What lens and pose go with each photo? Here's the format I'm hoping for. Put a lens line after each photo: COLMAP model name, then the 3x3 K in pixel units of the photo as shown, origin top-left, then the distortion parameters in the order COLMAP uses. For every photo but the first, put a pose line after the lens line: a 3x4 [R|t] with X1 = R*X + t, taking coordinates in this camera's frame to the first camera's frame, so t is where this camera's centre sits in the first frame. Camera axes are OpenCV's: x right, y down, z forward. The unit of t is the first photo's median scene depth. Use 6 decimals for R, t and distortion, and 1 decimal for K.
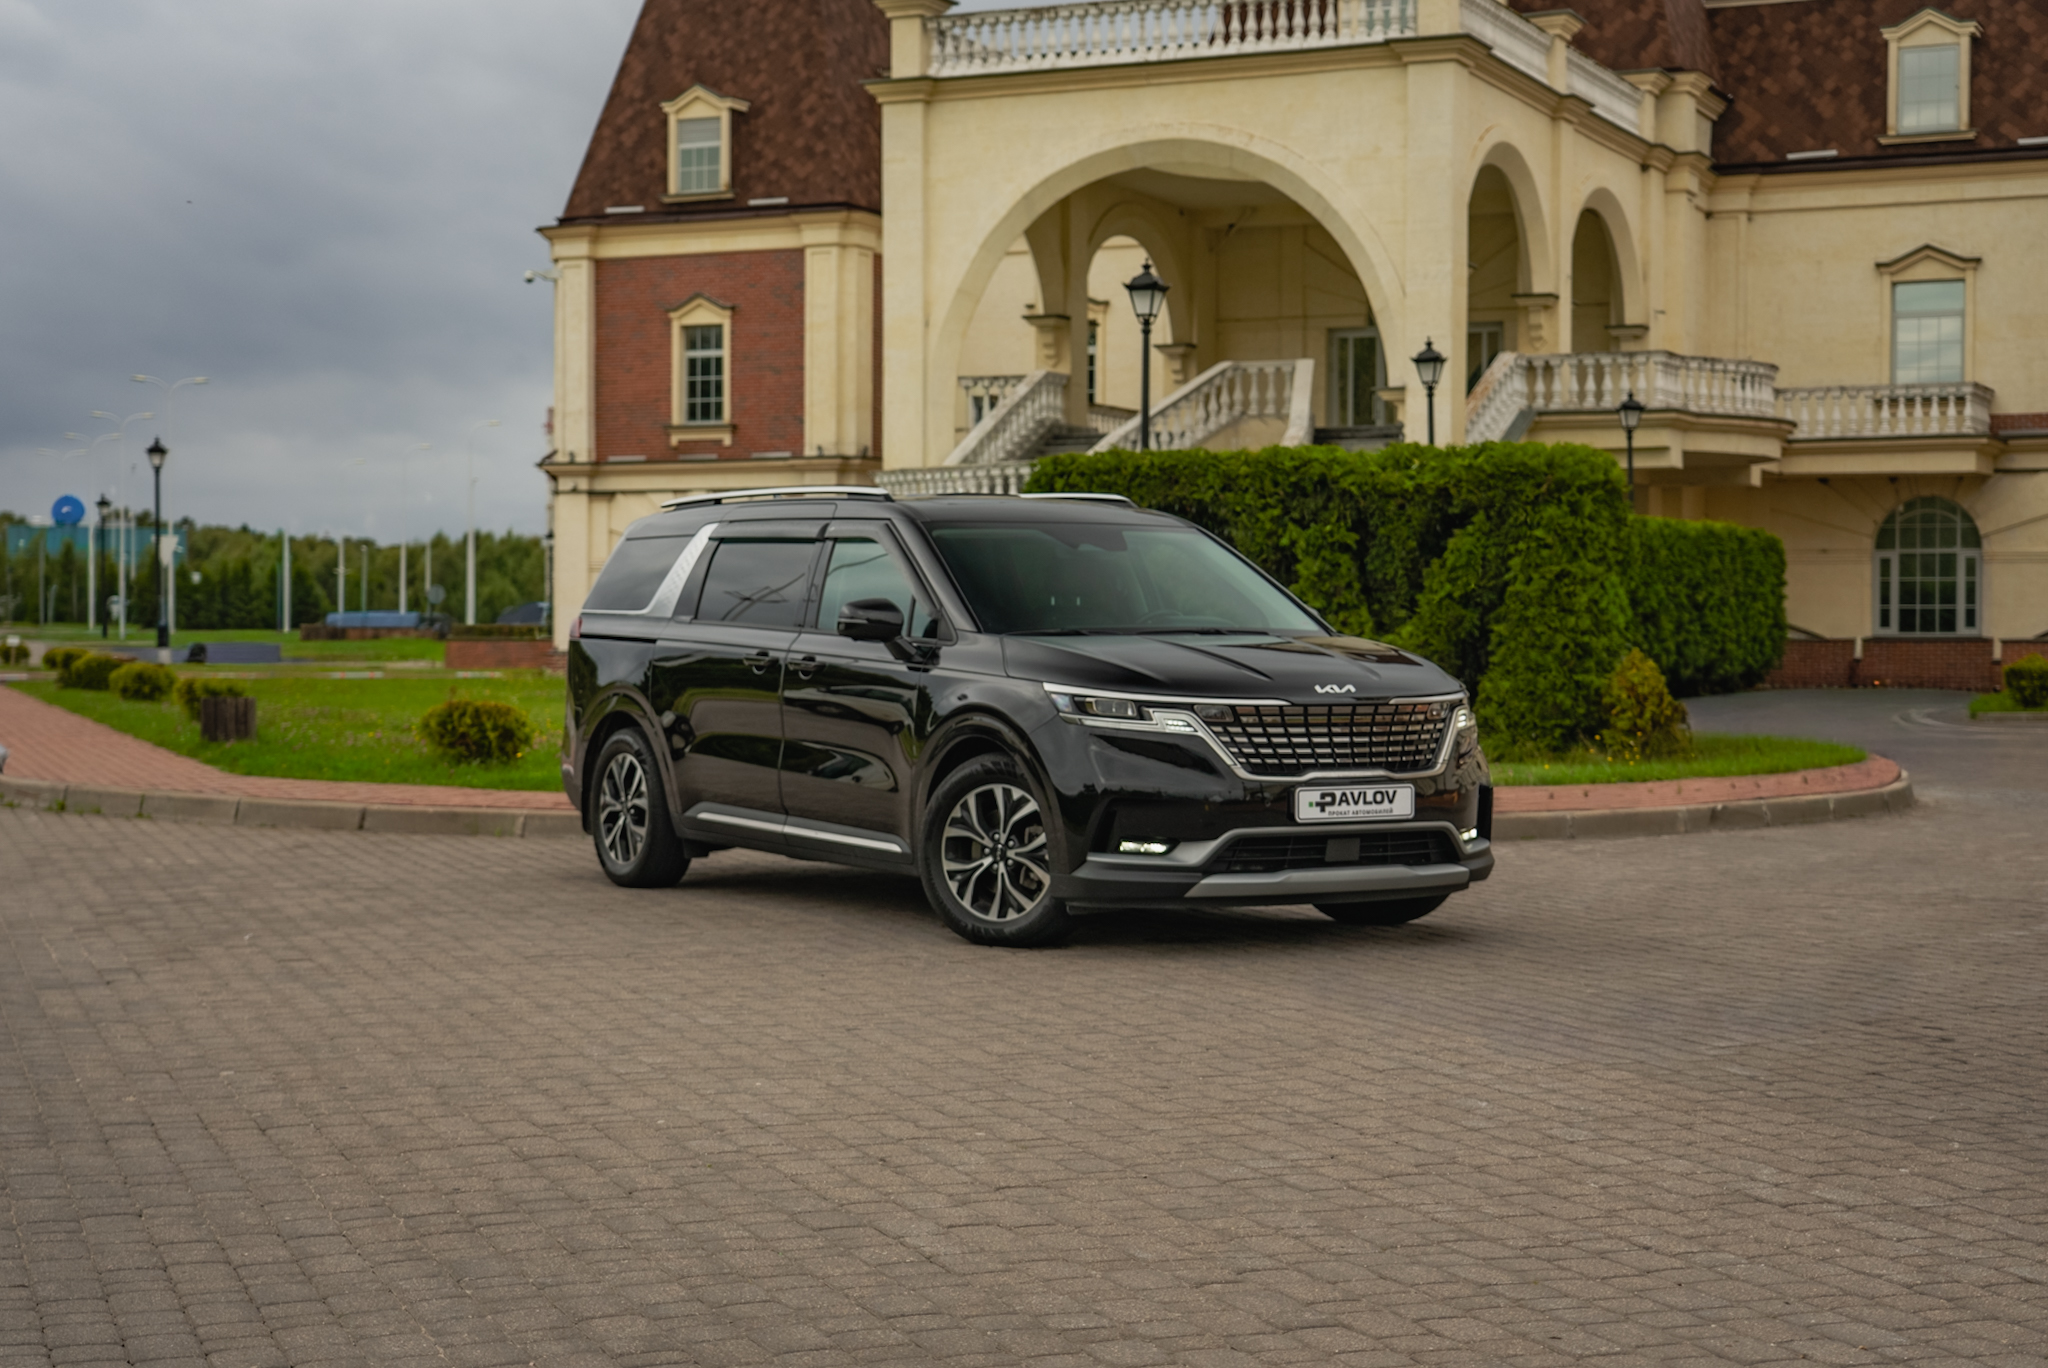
lens RADIAL K [[4203.0, 0, 1060.8], [0, 4203.0, 629.8], [0, 0, 1]] dist [0.083348, 0.000000]
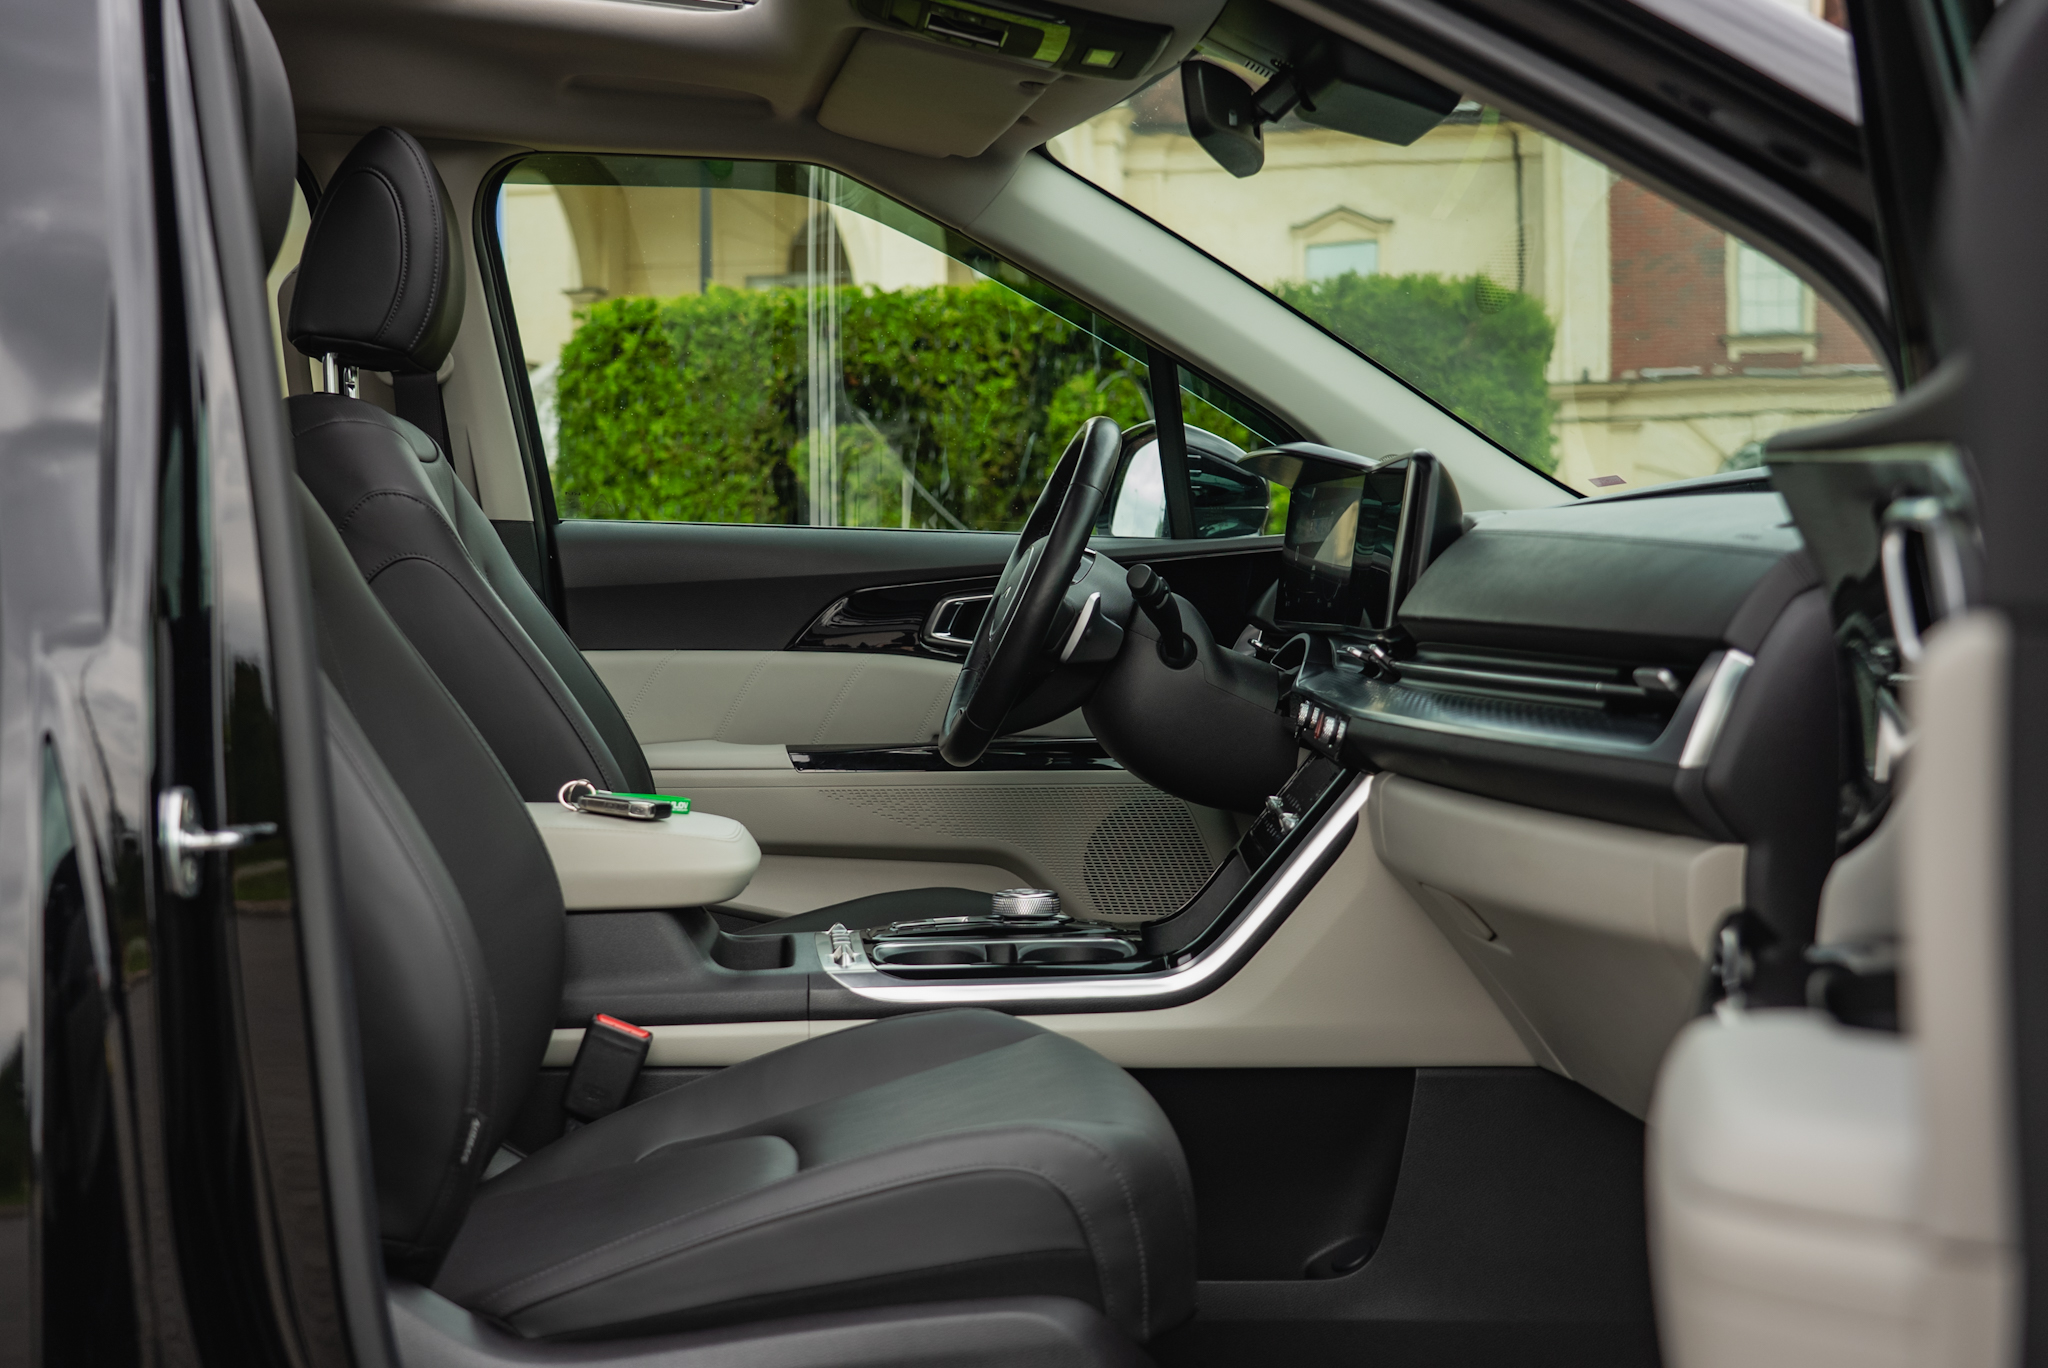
lens RADIAL K [[2604.1, 0, 1040.5], [0, 2604.1, 679.3], [0, 0, 1]] dist [-0.027677, 0.000000]
pose [[0.964934, -0.017702, 0.261893, -0.031085], [0.010548, 0.999532, 0.028699, 0.002915], [-0.262279, -0.024930, 0.964670, 0.451783]]
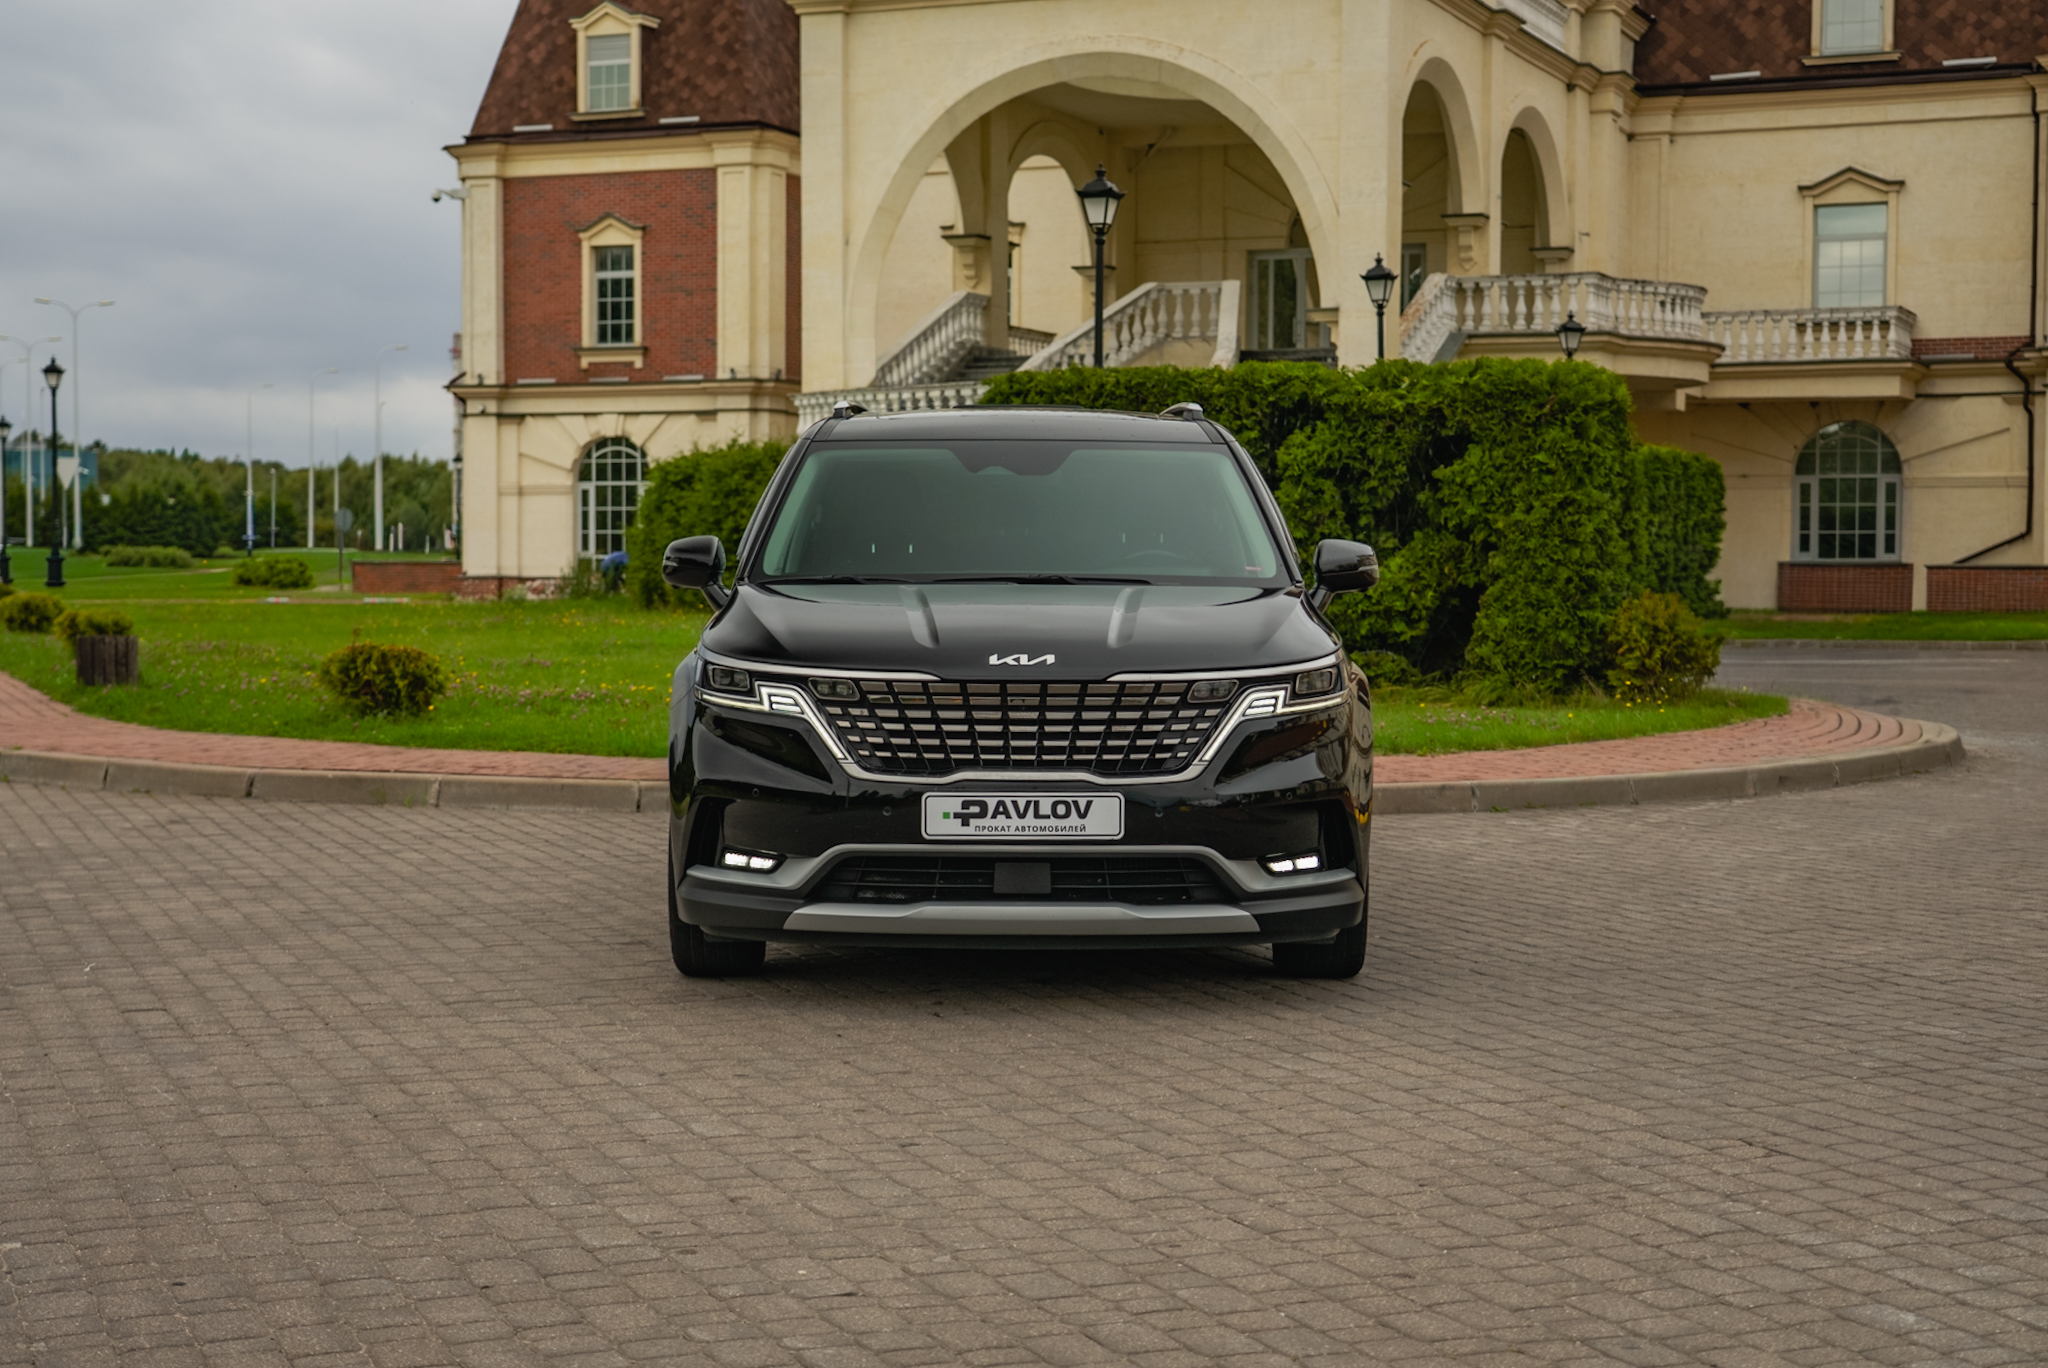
lens RADIAL K [[3751.6, 0, 1072.2], [0, 3751.6, 700.1], [0, 0, 1]] dist [0.082699, 0.000000]
pose [[0.999120, -0.001004, 0.041930, -0.016606], [-0.000736, 0.999140, 0.041463, -0.002689], [-0.041936, -0.041458, 0.998260, 0.123967]]
